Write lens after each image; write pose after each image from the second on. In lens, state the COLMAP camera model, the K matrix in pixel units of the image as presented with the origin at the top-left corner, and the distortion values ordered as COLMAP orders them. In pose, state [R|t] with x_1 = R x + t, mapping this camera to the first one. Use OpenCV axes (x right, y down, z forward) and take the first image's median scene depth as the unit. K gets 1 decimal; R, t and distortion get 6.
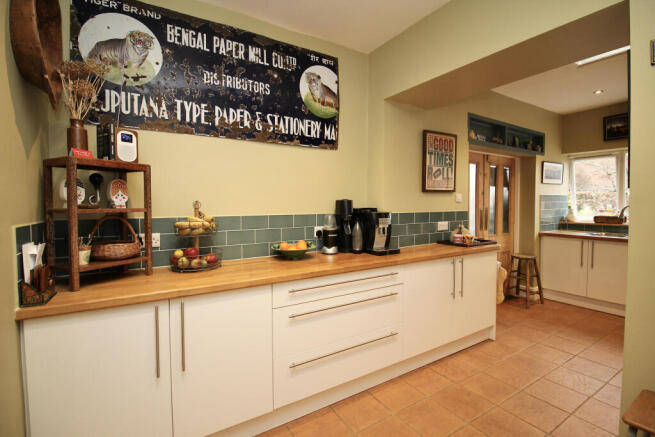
lens RADIAL K [[304.5, 0, 328.0], [0, 304.5, 214.8], [0, 0, 1]] dist [-0.002249, -0.012702]
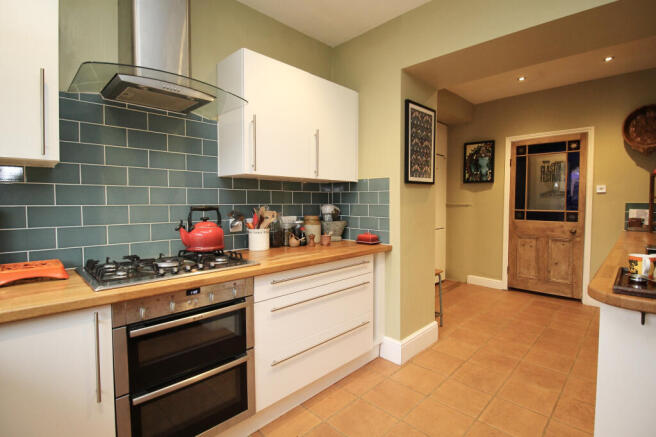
lens RADIAL K [[313.7, 0, 330.6], [0, 313.7, 215.2], [0, 0, 1]] dist [0.002121, -0.013720]
pose [[-0.973792, 0.012641, -0.227091, 0.969538], [-0.004935, 0.997045, 0.076667, -0.023811], [0.227389, 0.075778, -0.970851, 1.284390]]
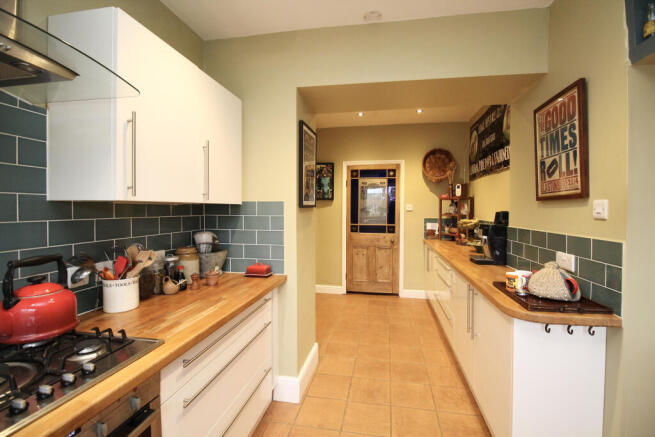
lens RADIAL K [[304.5, 0, 328.0], [0, 304.5, 214.8], [0, 0, 1]] dist [-0.002249, -0.012702]
pose [[-0.679851, 0.018037, -0.733129, 1.095318], [-0.022110, 0.998739, 0.045075, -0.063002], [0.733017, 0.046854, -0.678594, 1.089774]]
